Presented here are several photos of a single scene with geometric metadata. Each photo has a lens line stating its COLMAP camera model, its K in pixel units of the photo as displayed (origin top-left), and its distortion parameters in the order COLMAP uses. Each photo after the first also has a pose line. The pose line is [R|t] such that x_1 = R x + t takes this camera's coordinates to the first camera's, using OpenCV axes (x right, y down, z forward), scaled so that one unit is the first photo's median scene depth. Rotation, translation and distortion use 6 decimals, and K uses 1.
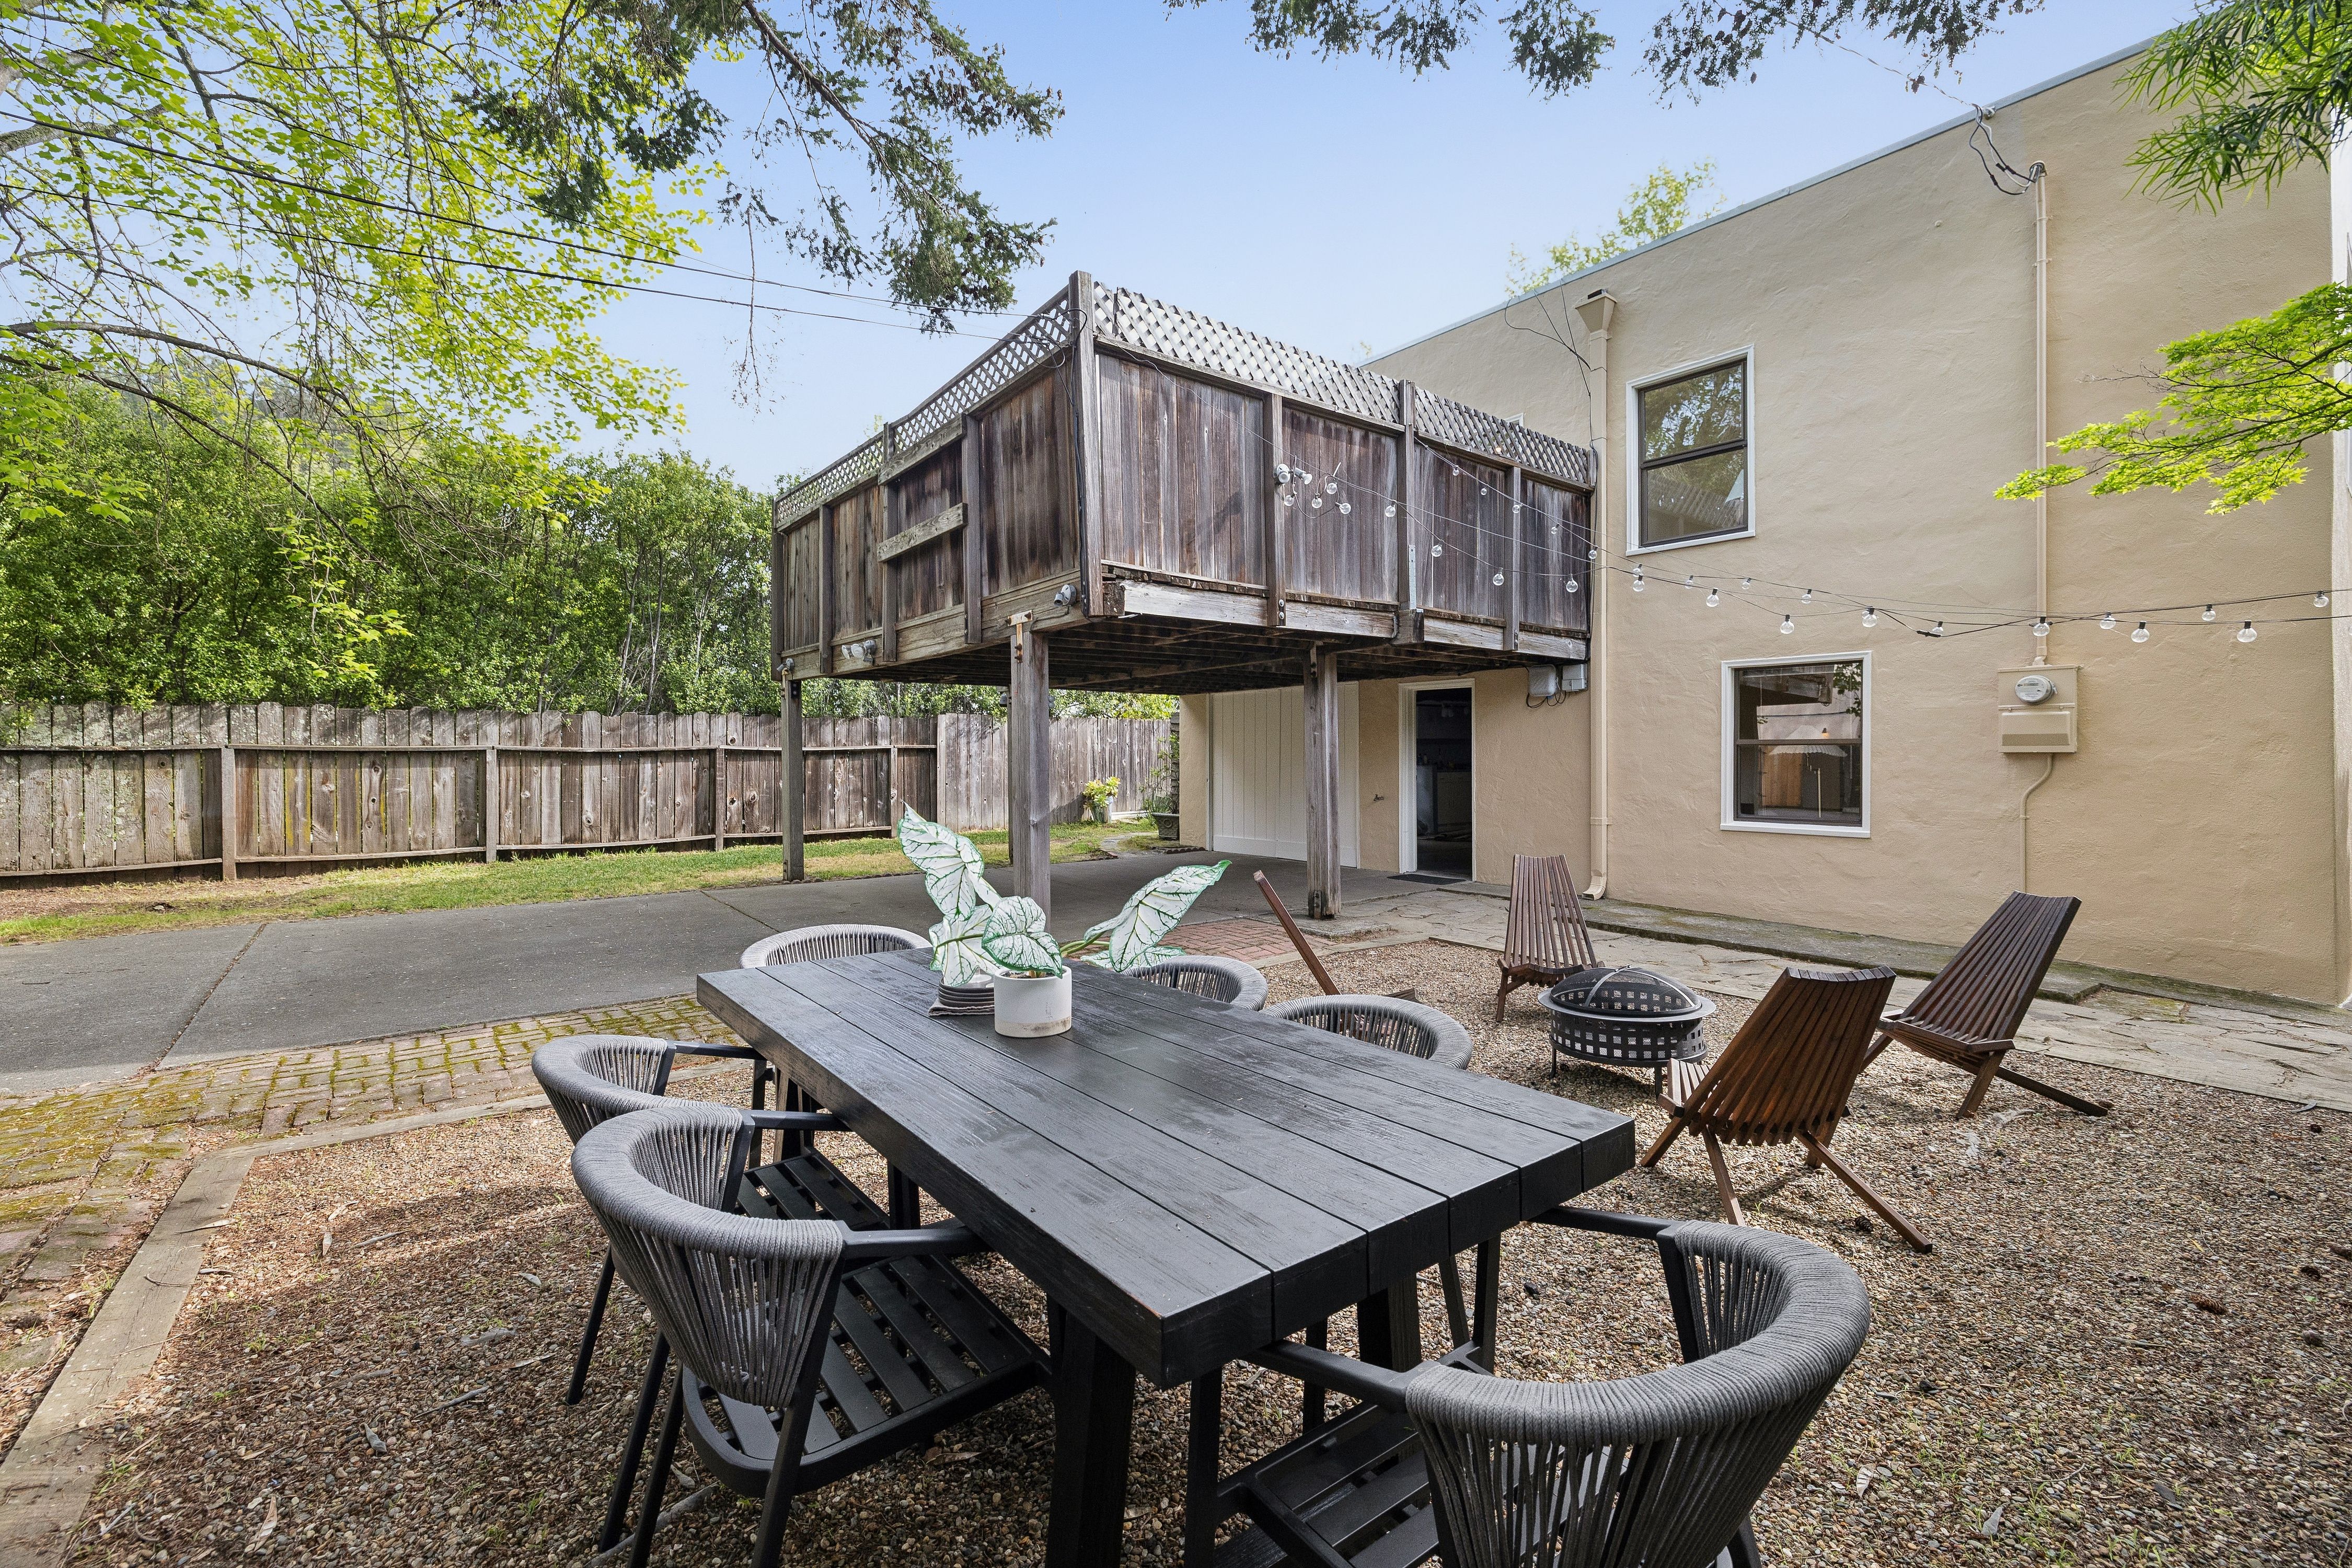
lens RADIAL K [[985.4, 0, 1172.5], [0, 985.4, 794.7], [0, 0, 1]] dist [0.003192, 0.000208]
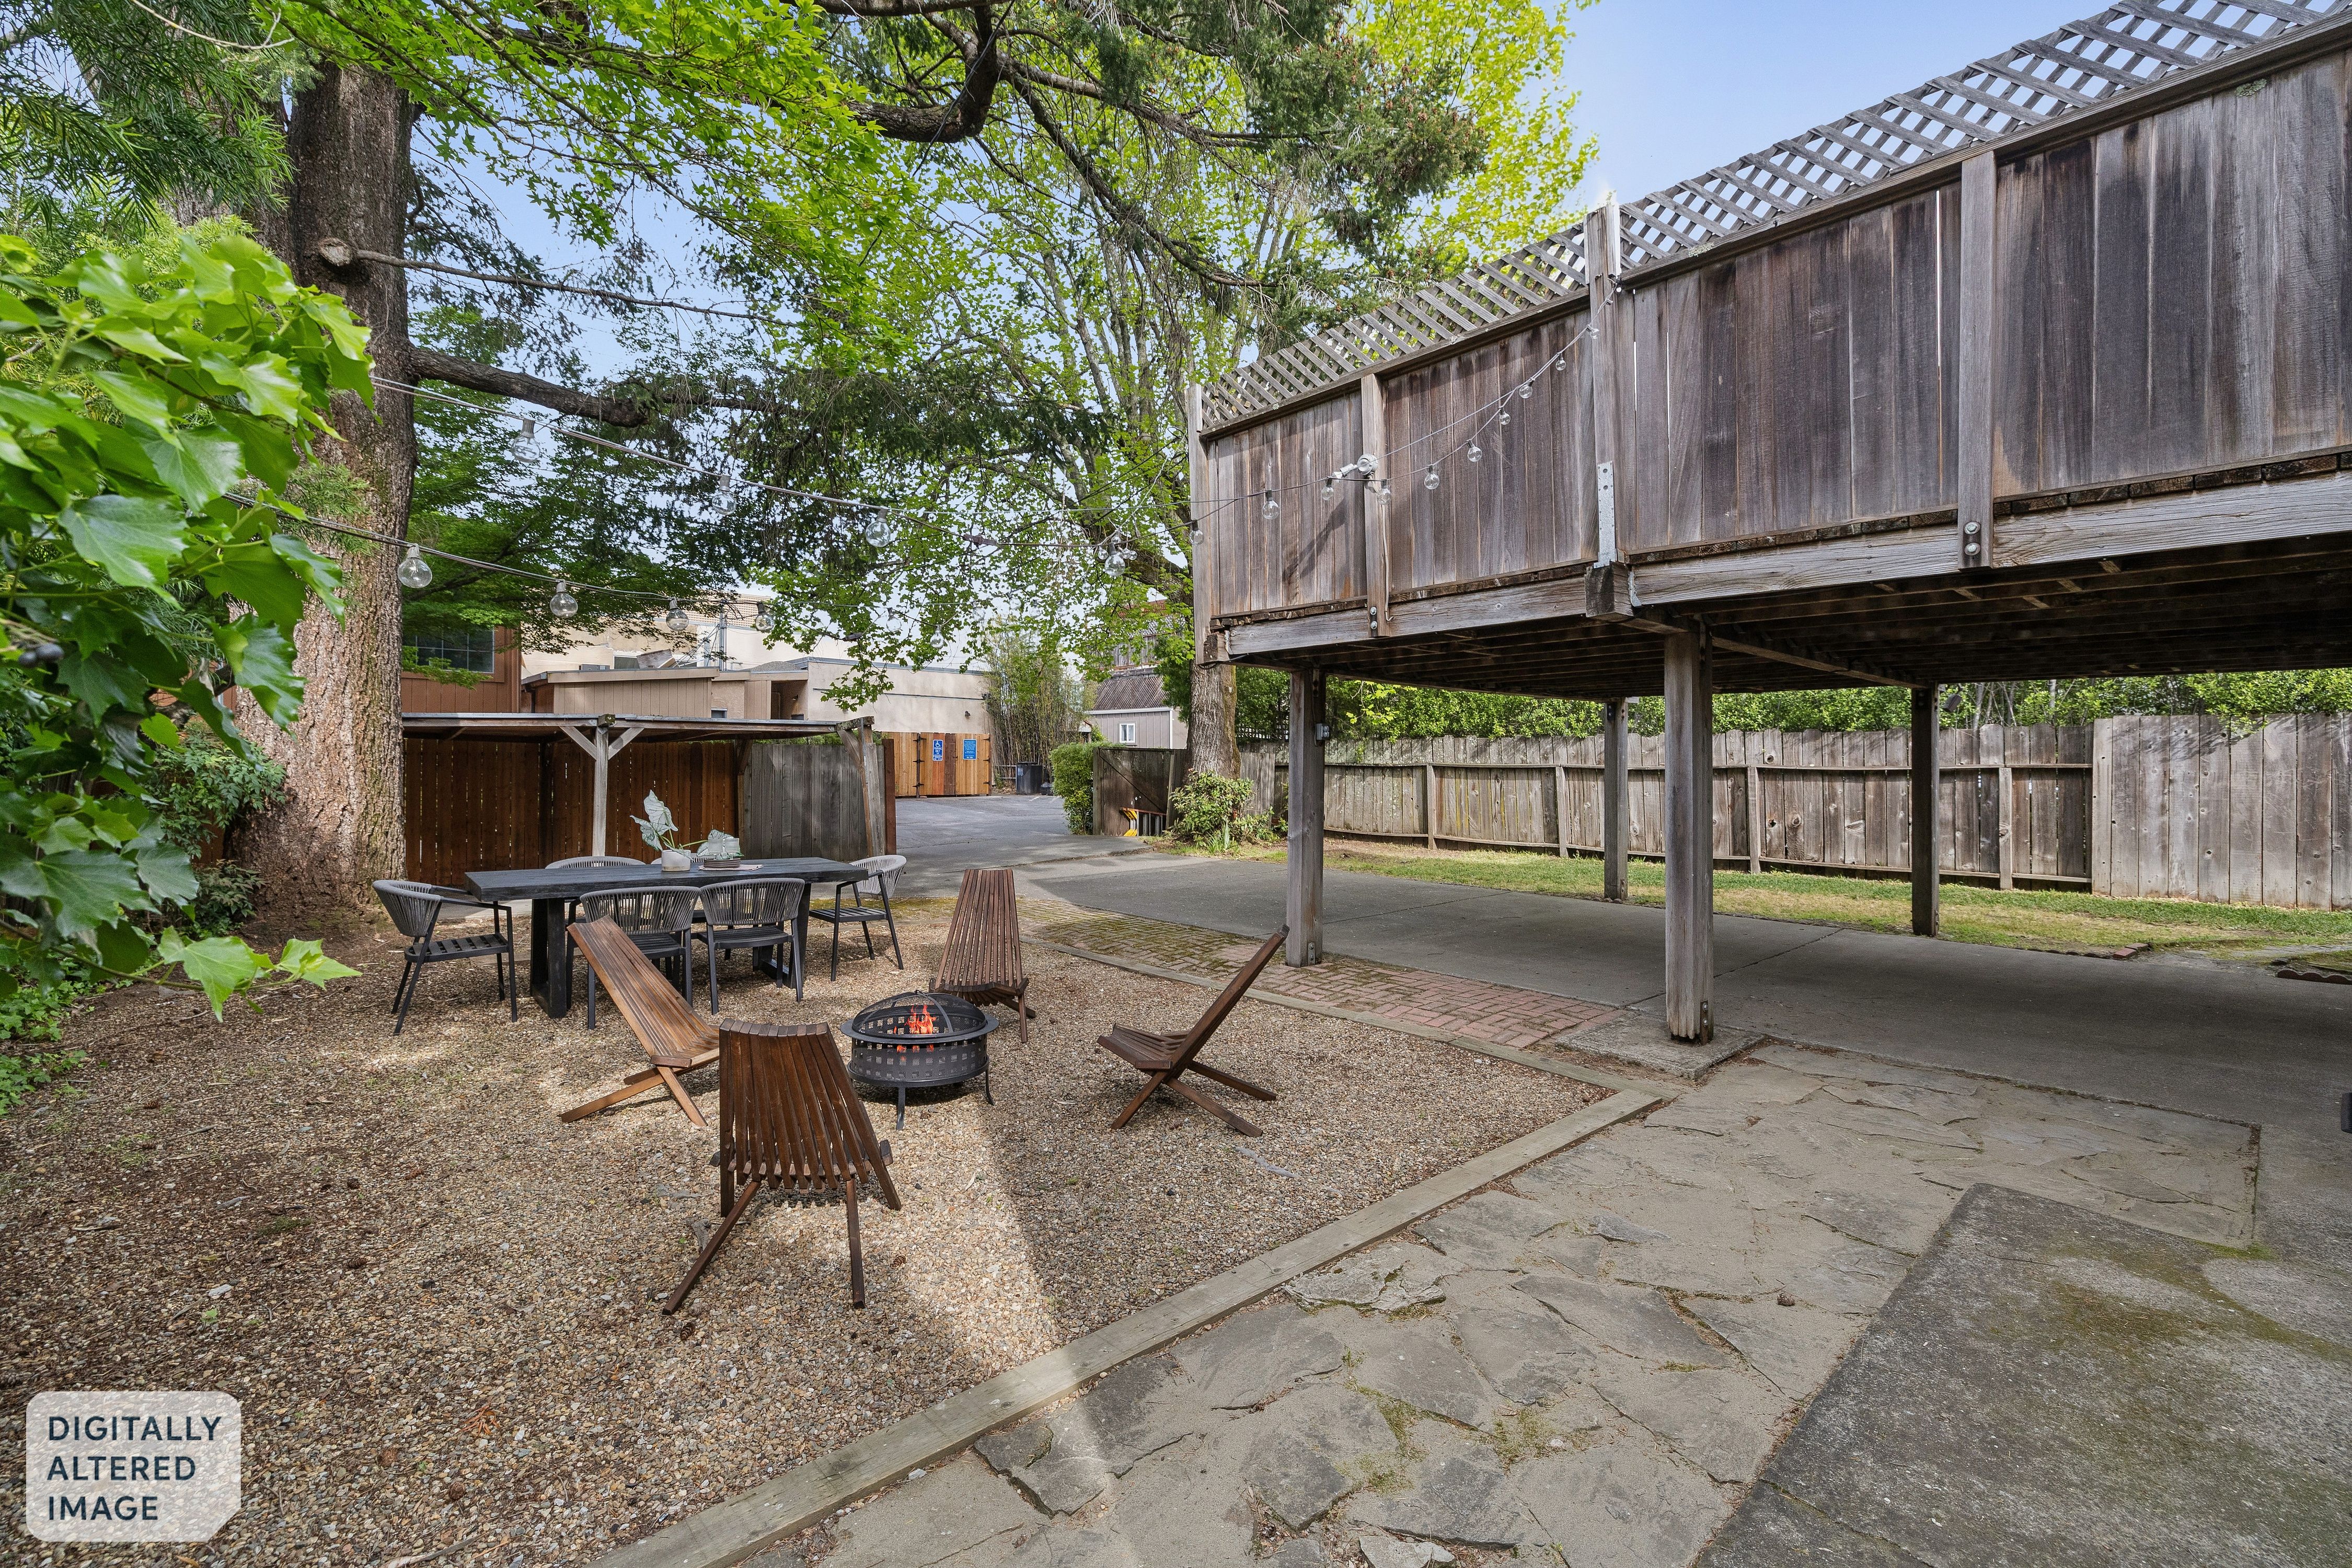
lens RADIAL K [[985.4, 0, 1177.1], [0, 985.4, 764.8], [0, 0, 1]] dist [0.003192, 0.000208]
pose [[0.073075, 0.006736, -0.997304, 0.542061], [-0.046605, 0.998908, 0.003332, -0.030758], [0.996237, 0.046235, 0.073309, 0.437531]]
